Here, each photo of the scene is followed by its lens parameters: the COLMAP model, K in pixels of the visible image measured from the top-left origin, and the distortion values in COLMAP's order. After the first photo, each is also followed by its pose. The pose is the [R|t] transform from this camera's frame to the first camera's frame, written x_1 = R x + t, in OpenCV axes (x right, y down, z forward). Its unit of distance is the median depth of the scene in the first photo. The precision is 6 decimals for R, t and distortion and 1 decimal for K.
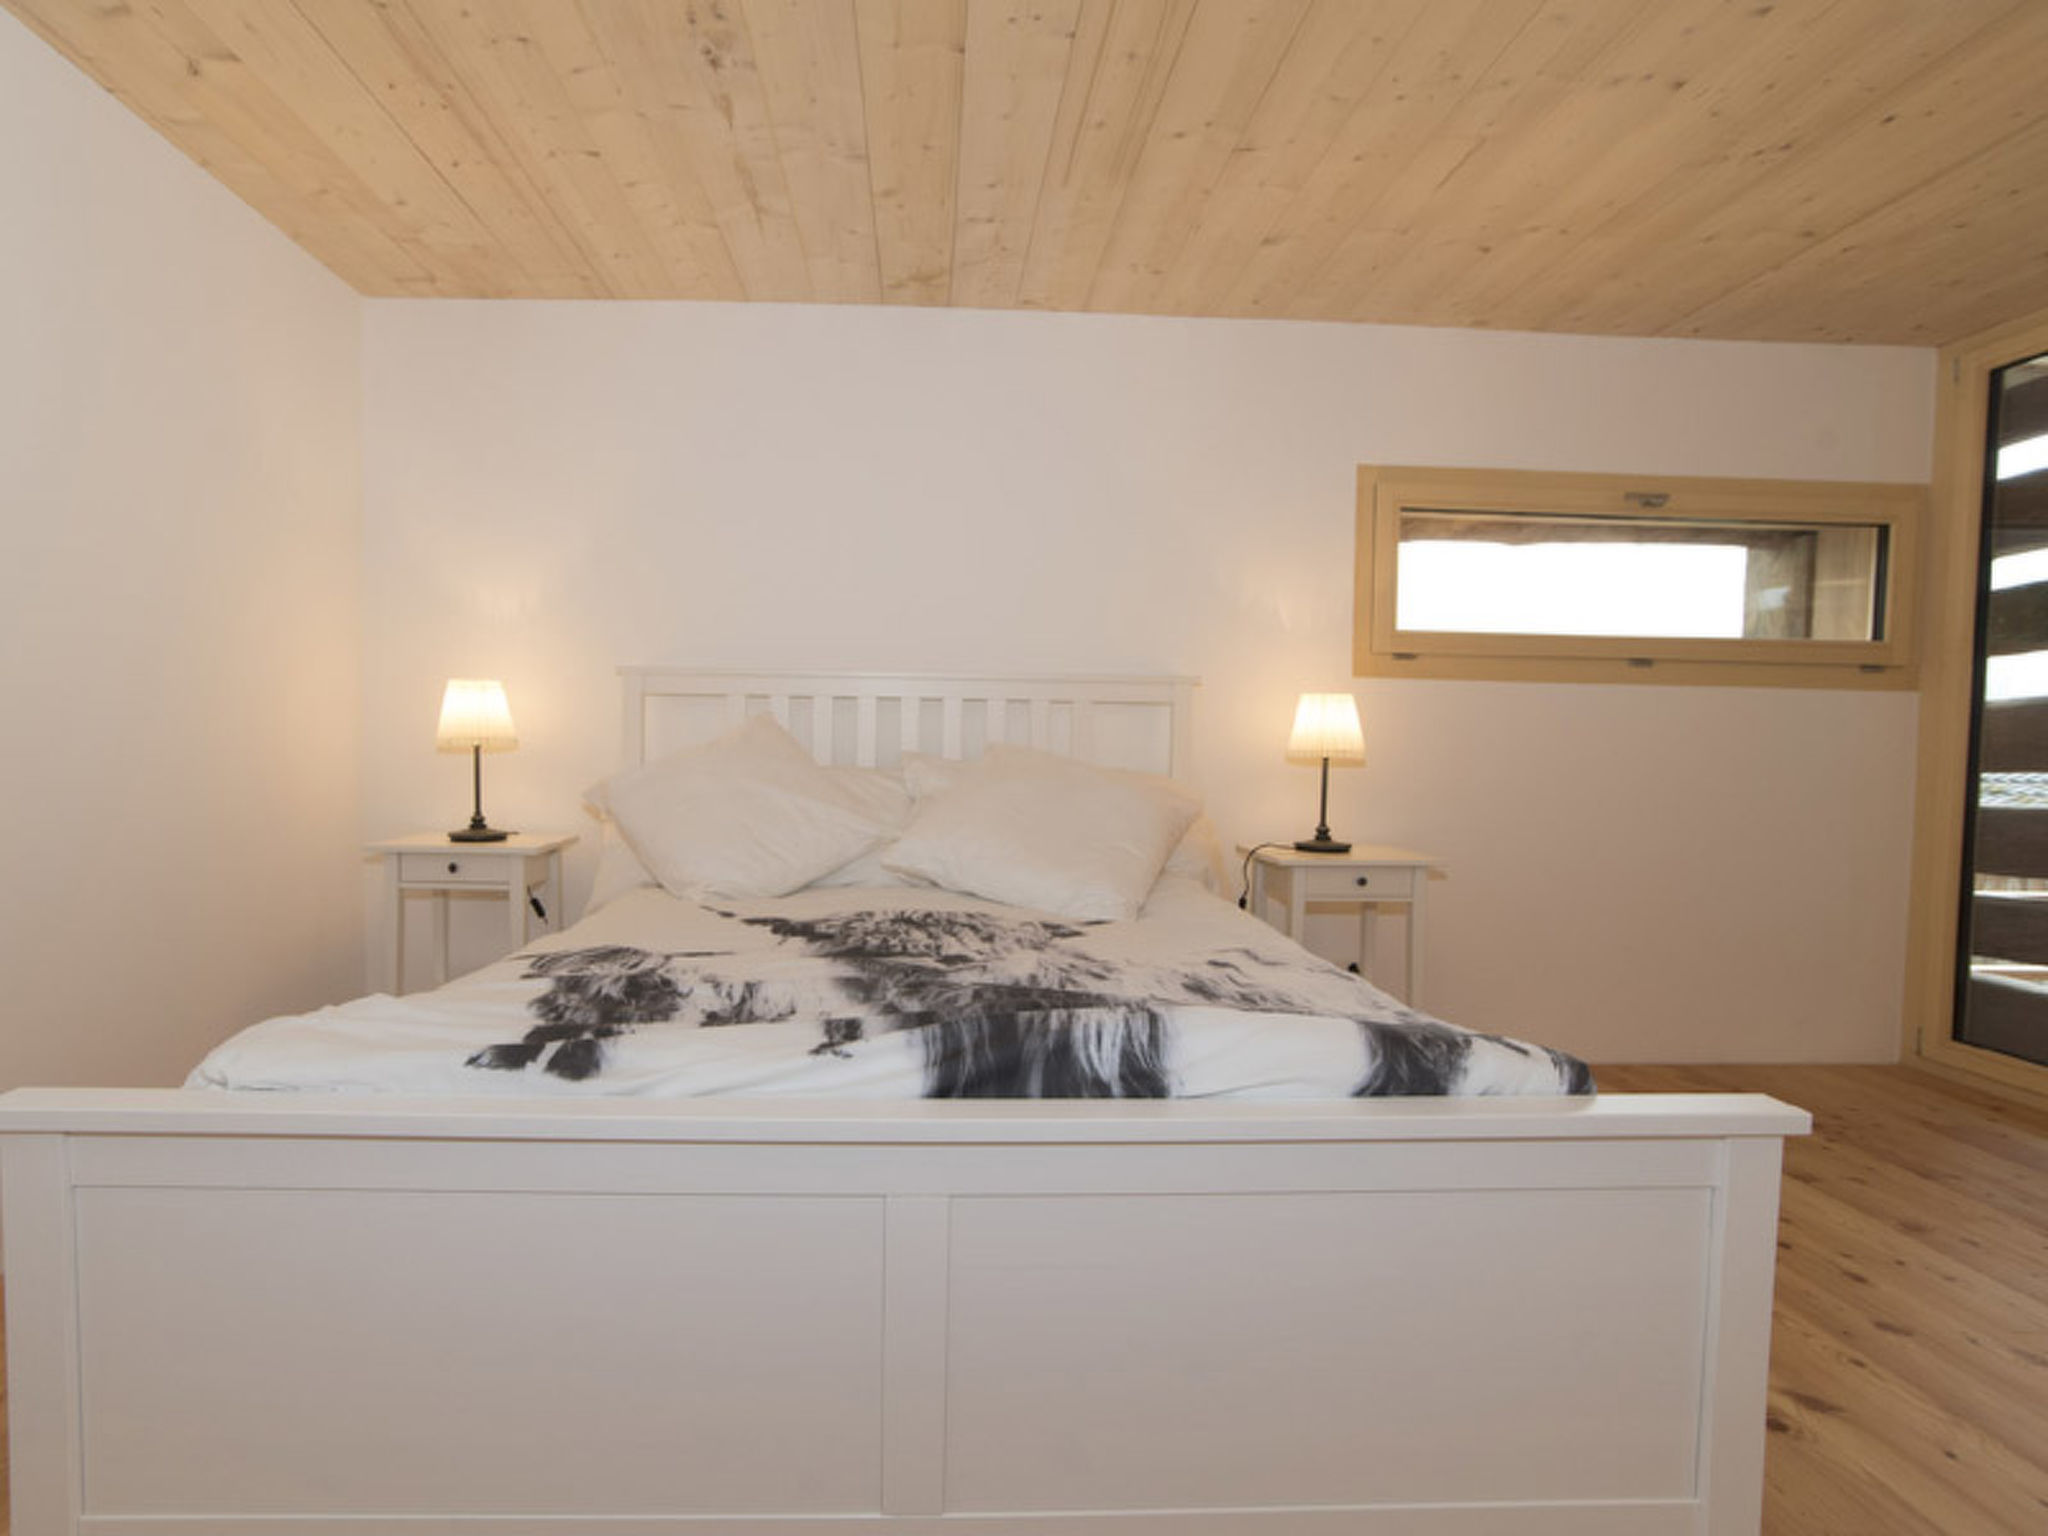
lens RADIAL K [[997.2, 0, 1024.8], [0, 997.2, 773.0], [0, 0, 1]] dist [-0.054860, 0.026059]
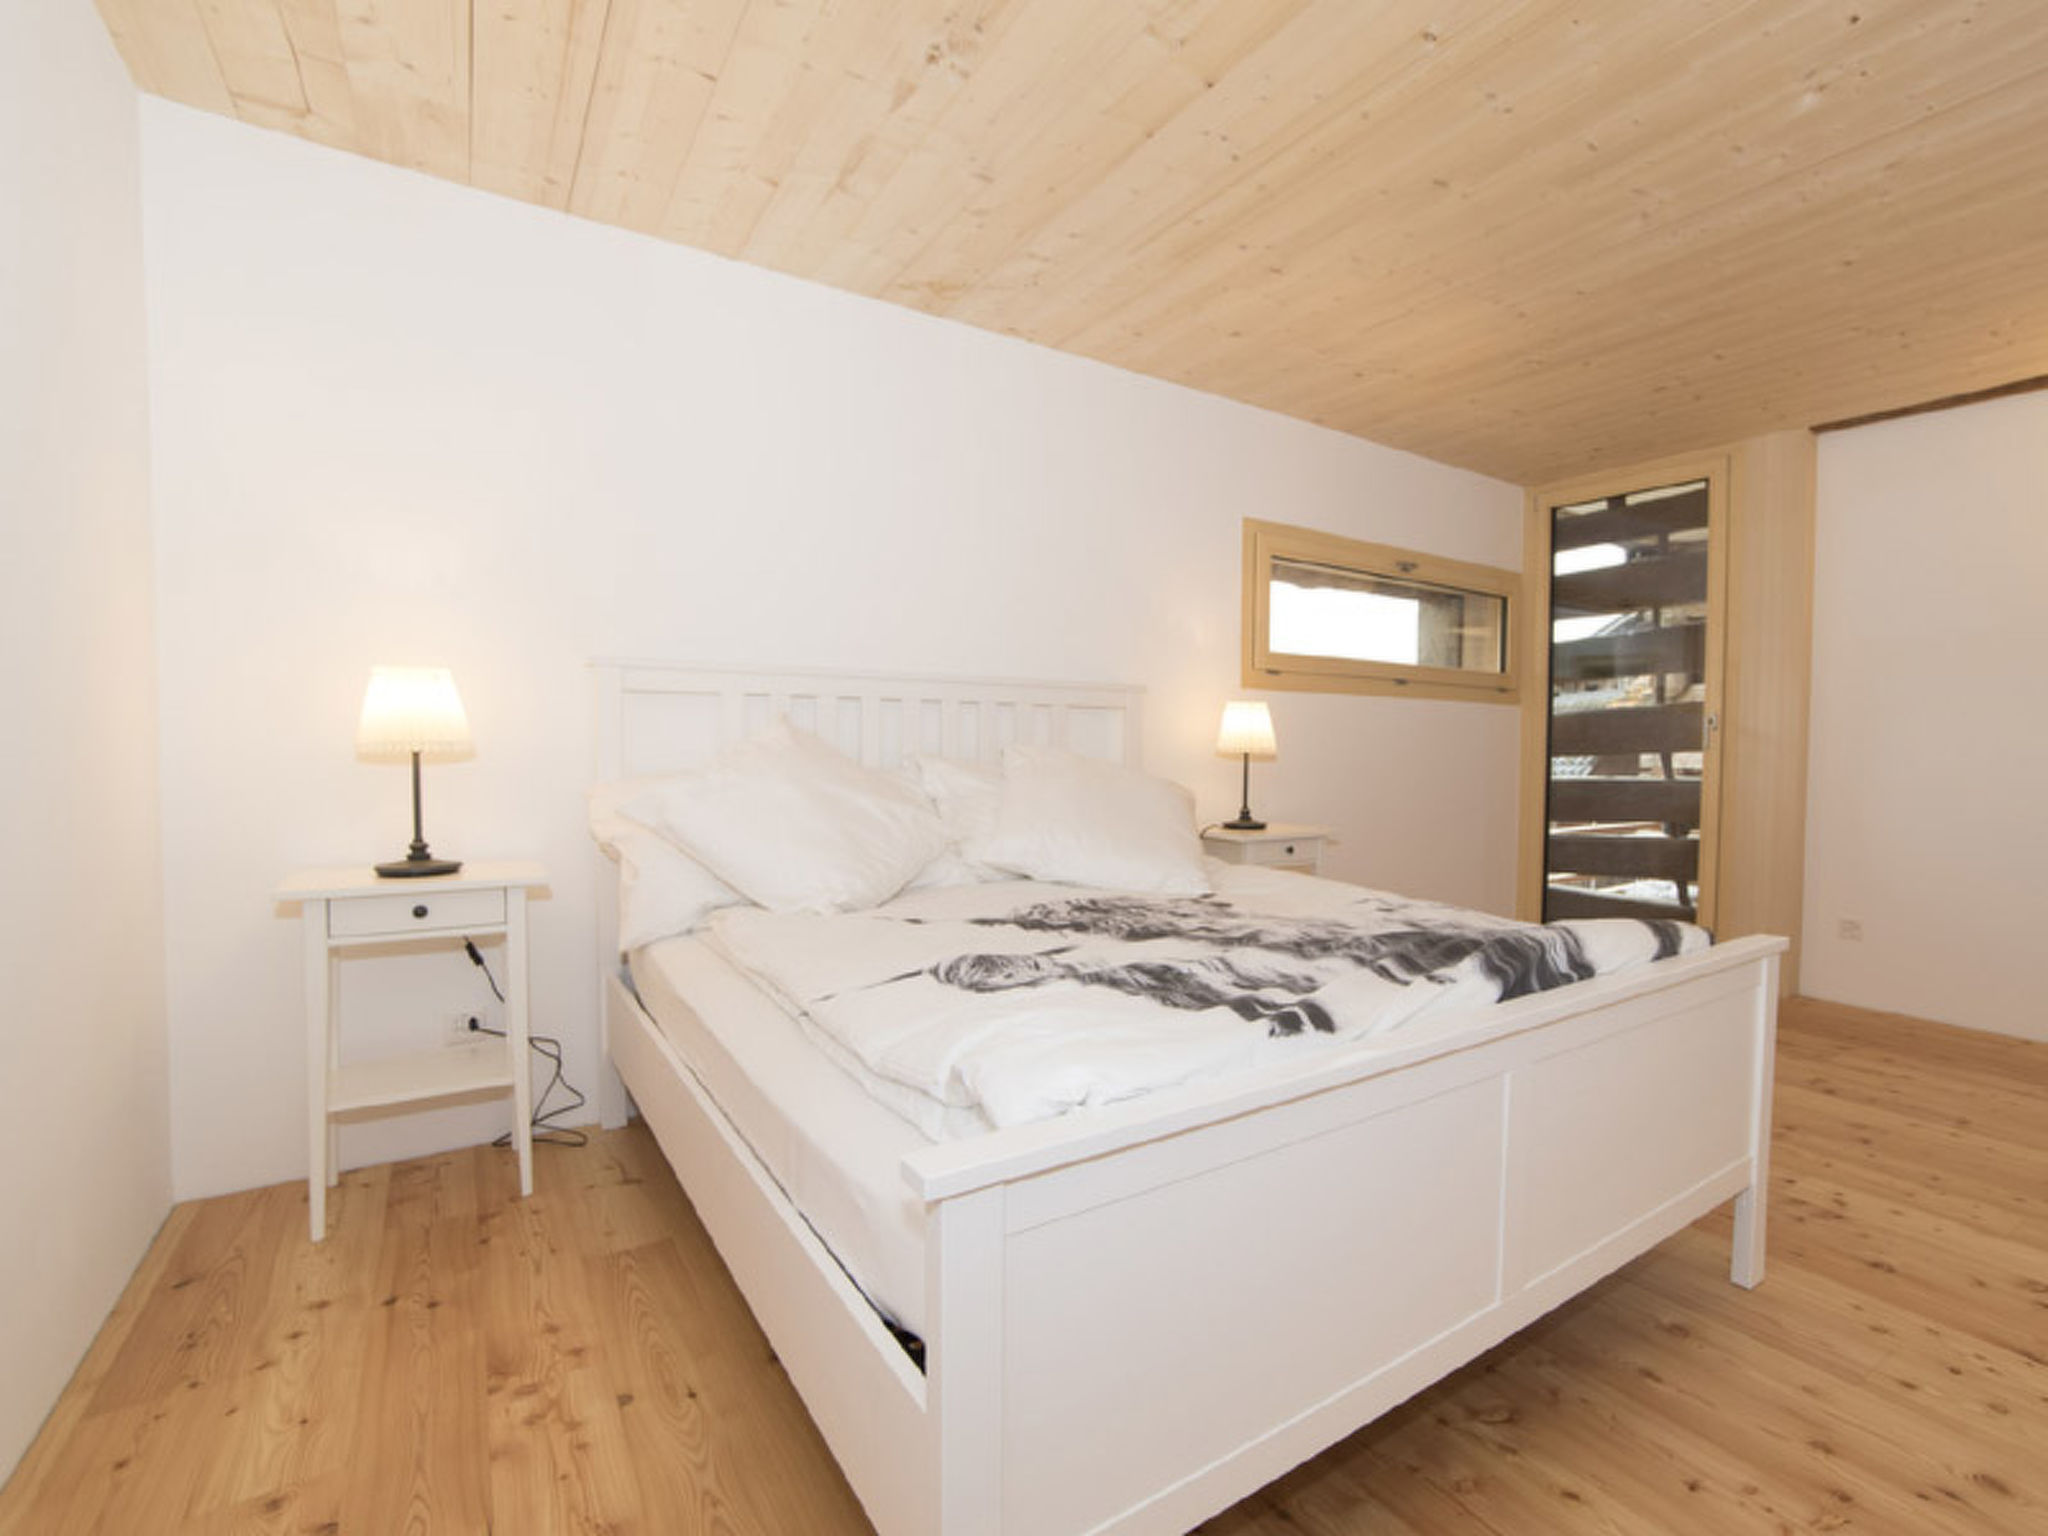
lens RADIAL K [[1042.5, 0, 1024.0], [0, 1042.5, 768.0], [0, 0, 1]] dist [-0.057495, 0.000385]
pose [[0.831786, -0.020795, 0.554707, -0.629081], [0.018781, 0.999780, 0.009317, -0.014215], [-0.554779, 0.002668, 0.831994, 0.068371]]
